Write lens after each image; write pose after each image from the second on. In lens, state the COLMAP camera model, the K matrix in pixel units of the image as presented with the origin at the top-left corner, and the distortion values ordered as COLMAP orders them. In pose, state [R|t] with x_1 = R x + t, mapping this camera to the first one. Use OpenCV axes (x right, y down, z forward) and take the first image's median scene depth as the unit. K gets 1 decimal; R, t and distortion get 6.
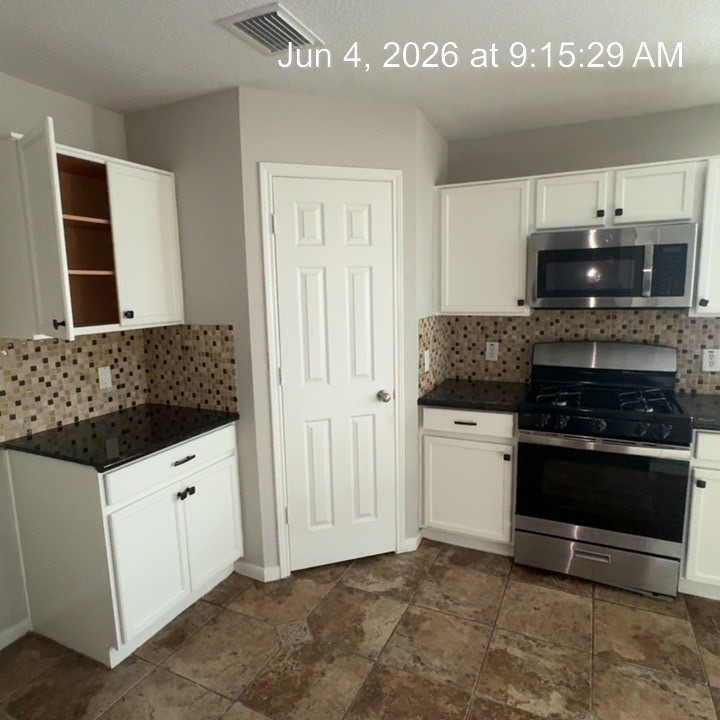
lens RADIAL K [[487.7, 0, 360.0], [0, 487.7, 360.0], [0, 0, 1]] dist [-0.003661, -0.002492]
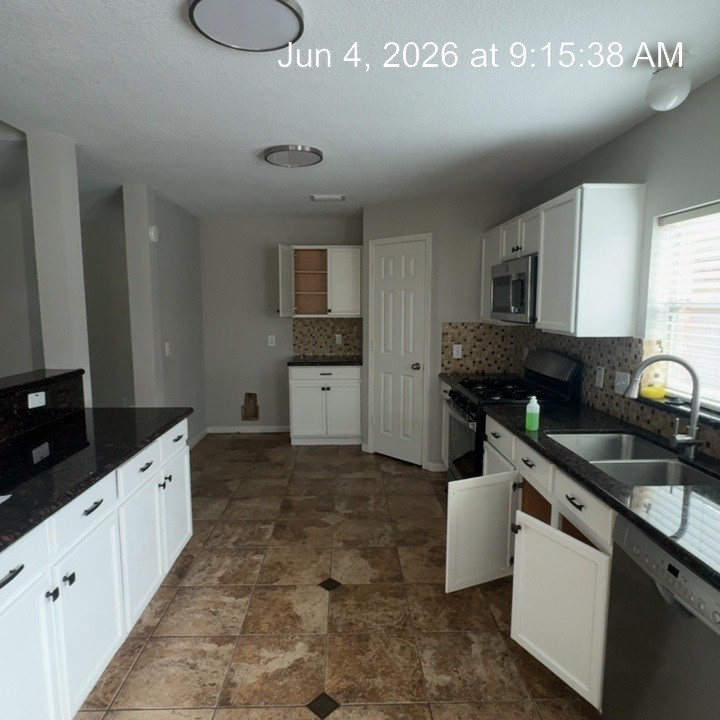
lens RADIAL K [[487.7, 0, 360.0], [0, 487.7, 360.0], [0, 0, 1]] dist [-0.003661, -0.002492]
pose [[0.458207, 0.127642, -0.879633, 1.551327], [-0.142944, 0.987336, 0.068810, -0.038301], [0.877276, 0.094209, 0.470650, 0.040518]]
